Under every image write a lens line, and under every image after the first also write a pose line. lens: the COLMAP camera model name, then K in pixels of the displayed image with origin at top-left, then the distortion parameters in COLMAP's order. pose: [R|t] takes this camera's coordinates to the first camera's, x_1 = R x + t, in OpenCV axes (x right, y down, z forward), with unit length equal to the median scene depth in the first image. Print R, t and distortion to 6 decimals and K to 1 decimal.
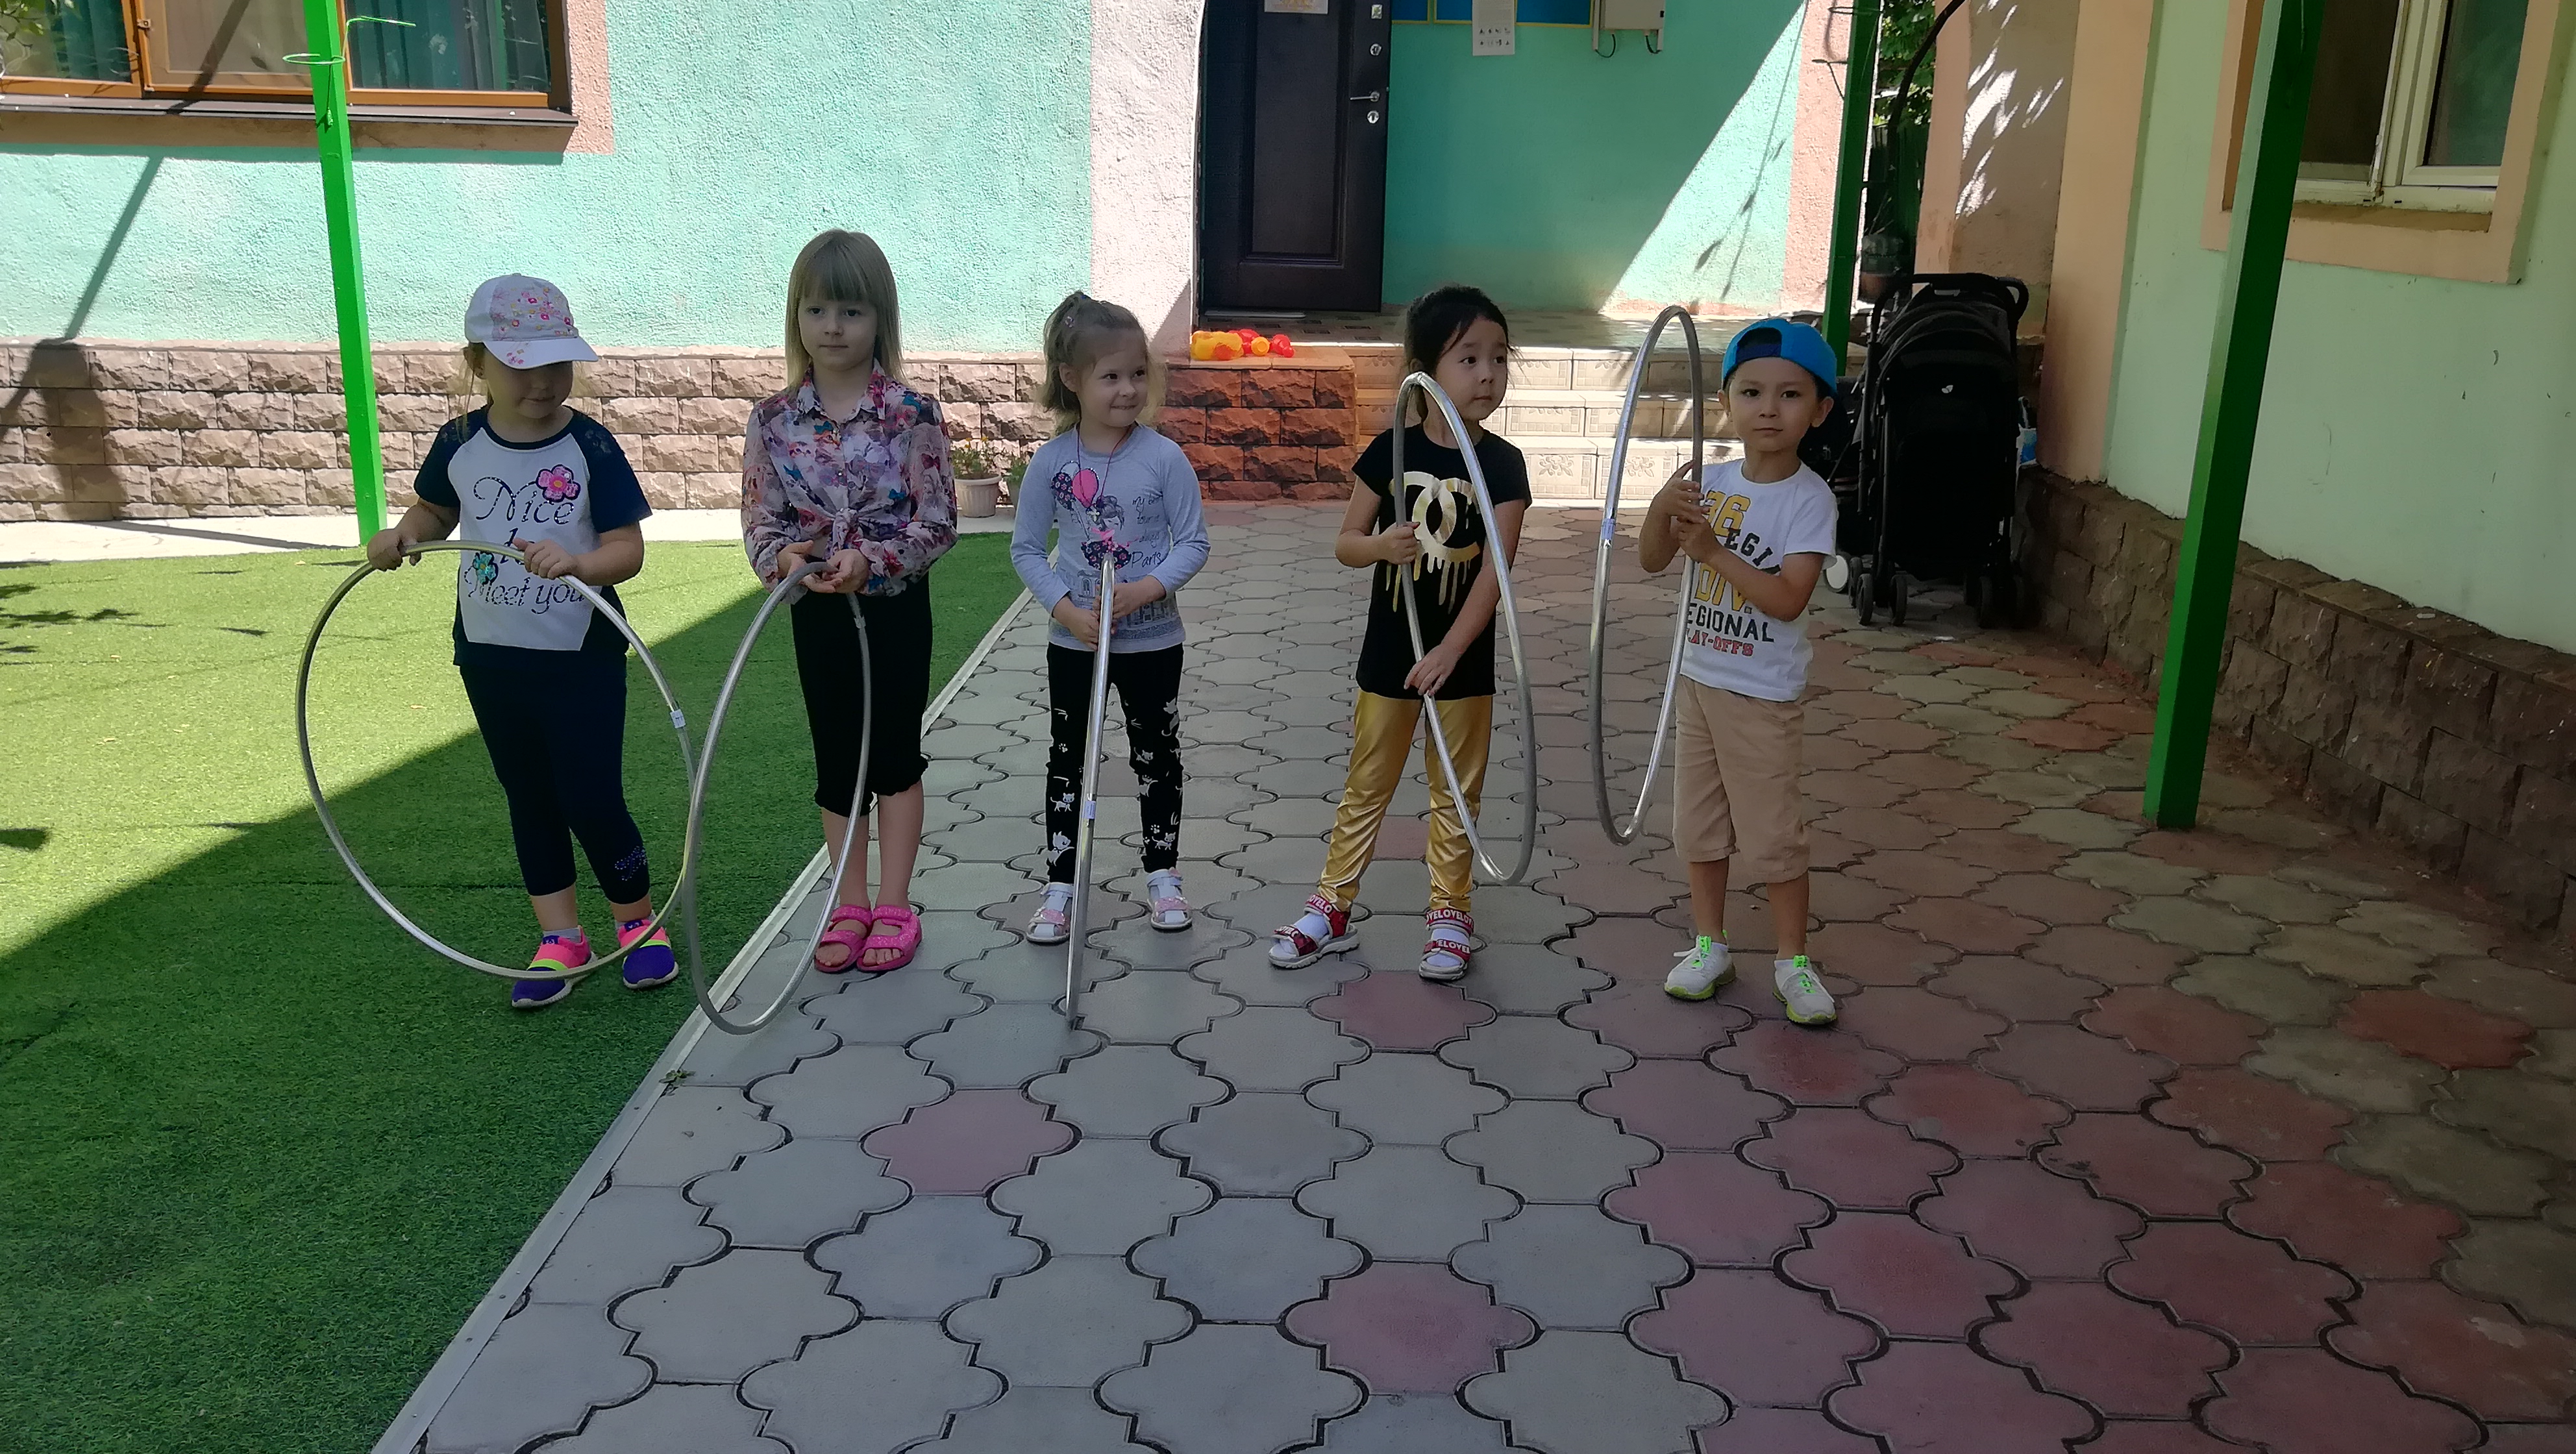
lens RADIAL K [[2047.7, 0, 1288.0], [0, 2047.7, 727.0], [0, 0, 1]] dist [-0.026093, 0.065199]
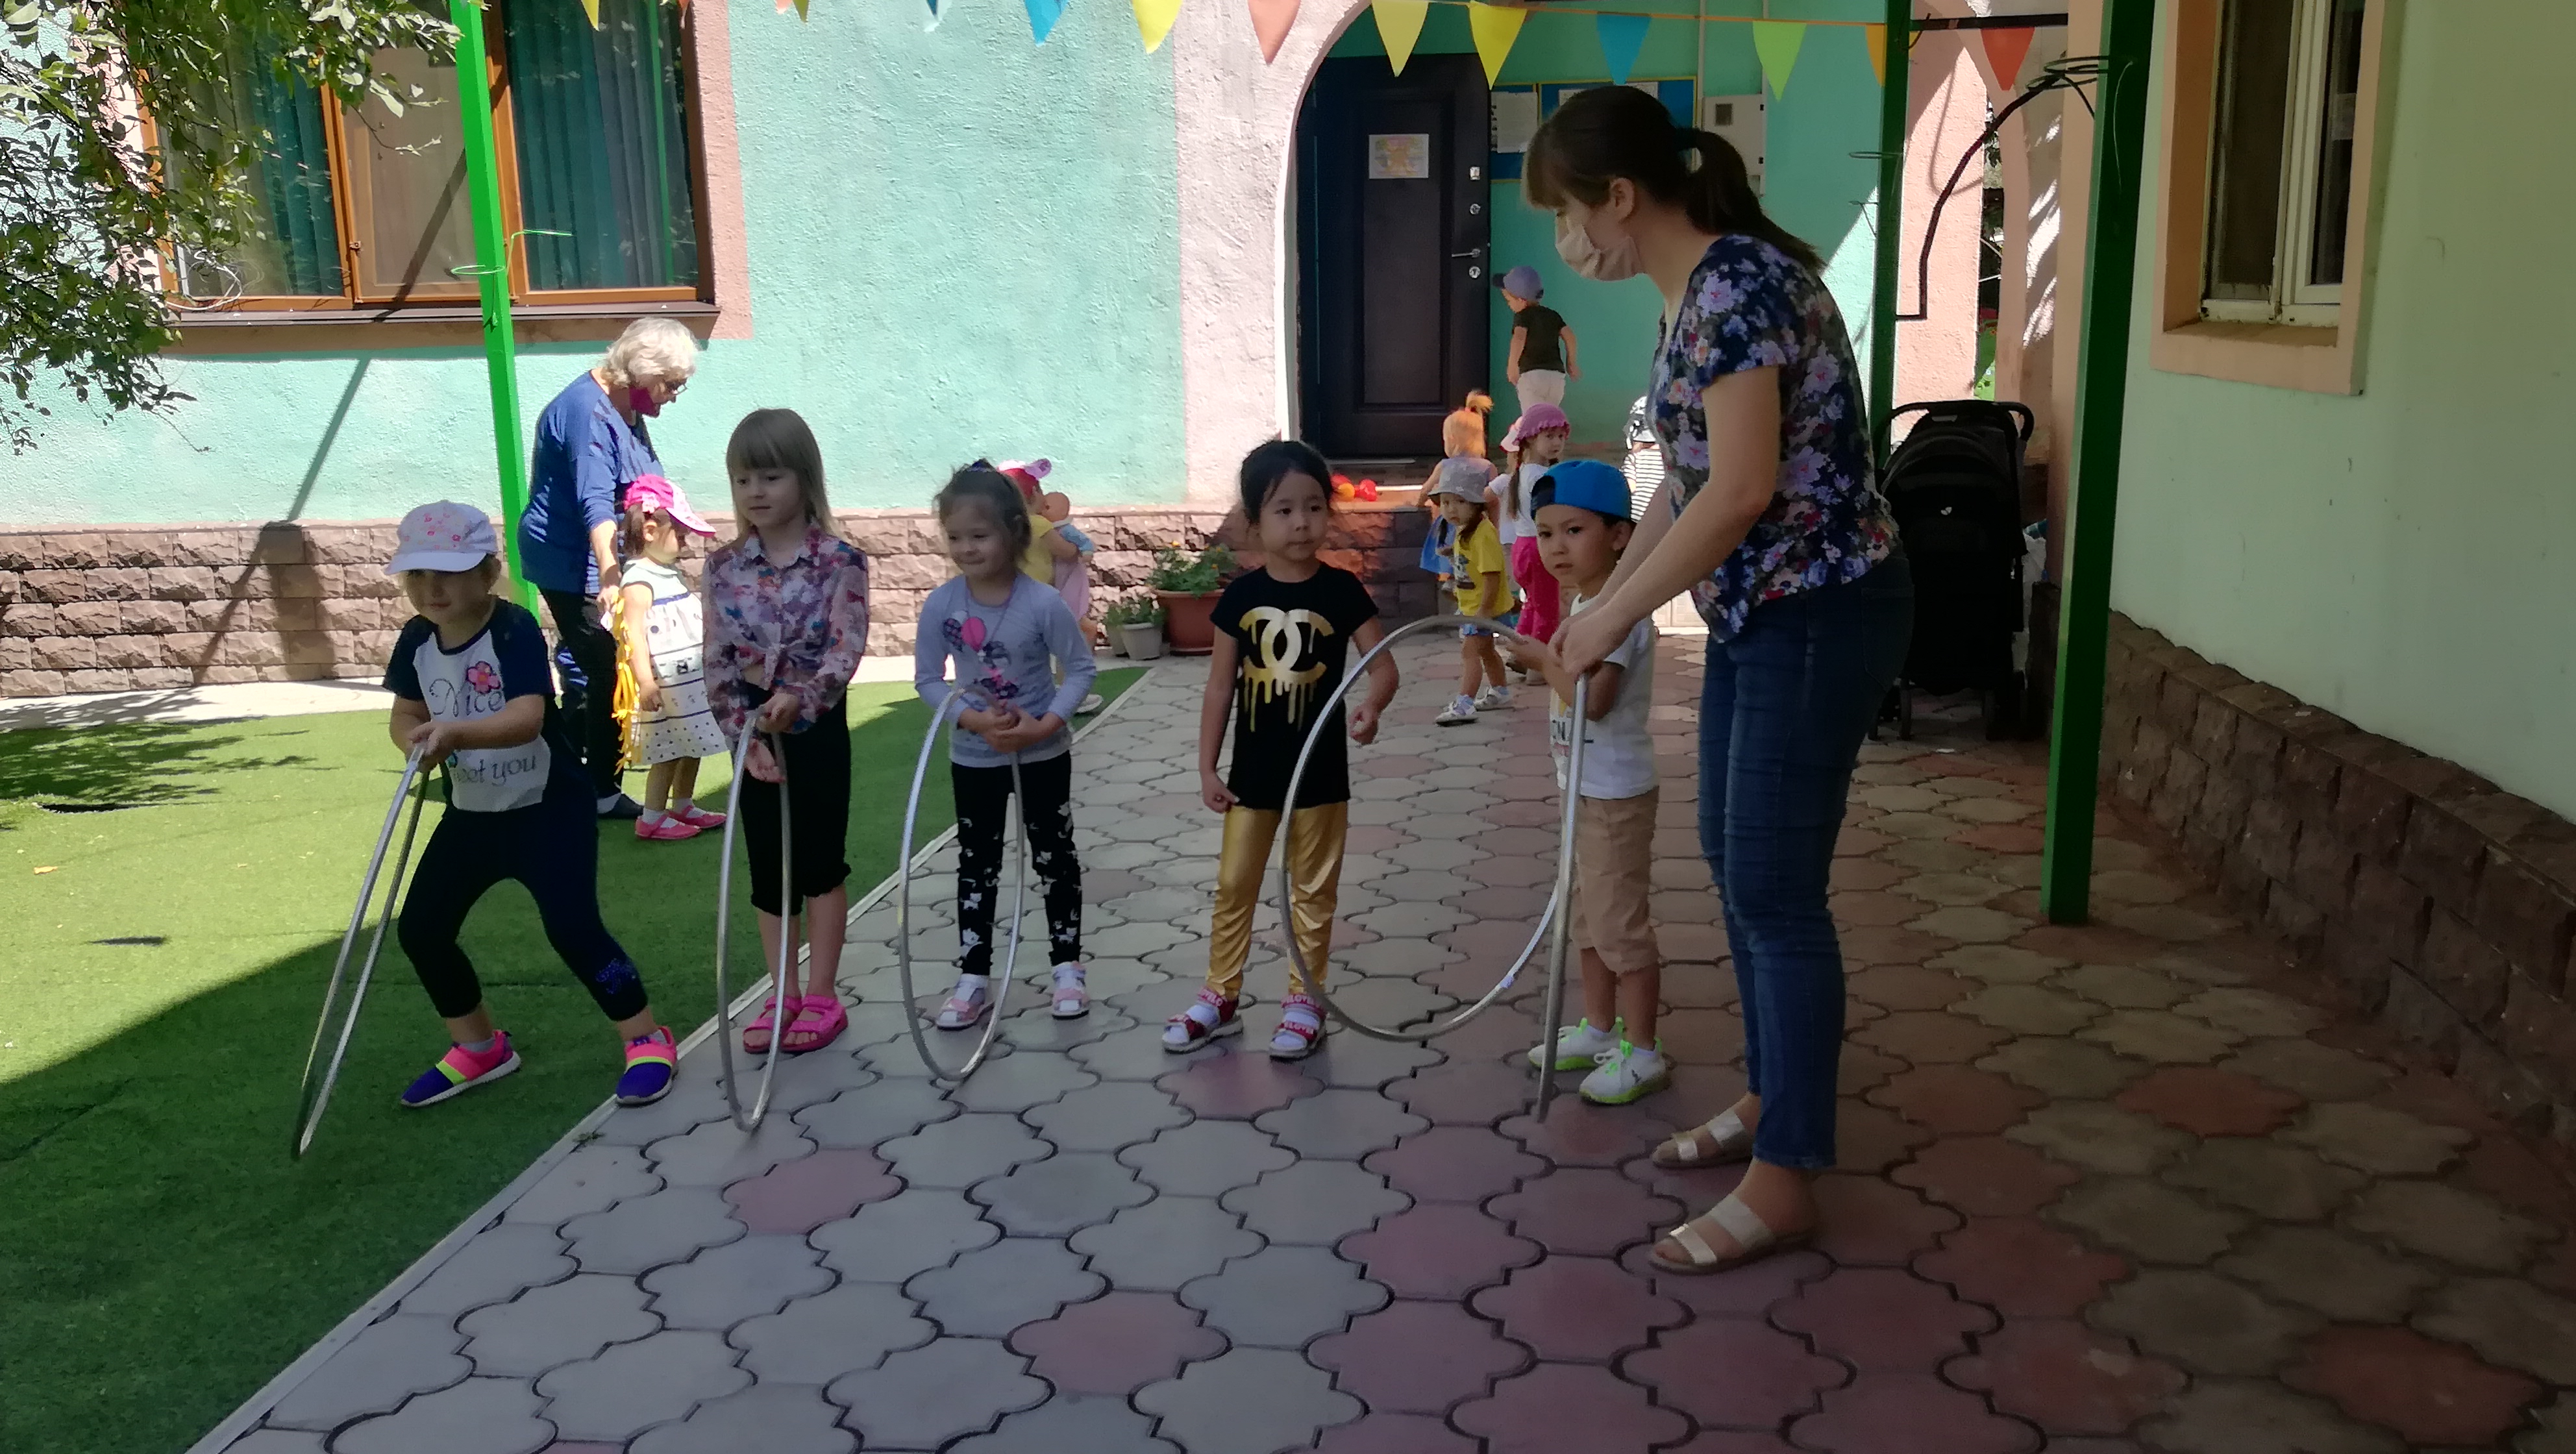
lens RADIAL K [[2025.7, 0, 1288.0], [0, 2025.7, 727.0], [0, 0, 1]] dist [-0.014104, 0.057332]
pose [[0.992948, -0.019923, -0.116864, 0.169336], [0.011833, 0.997511, -0.069515, 0.017598], [0.117958, 0.067642, 0.990712, -0.075777]]
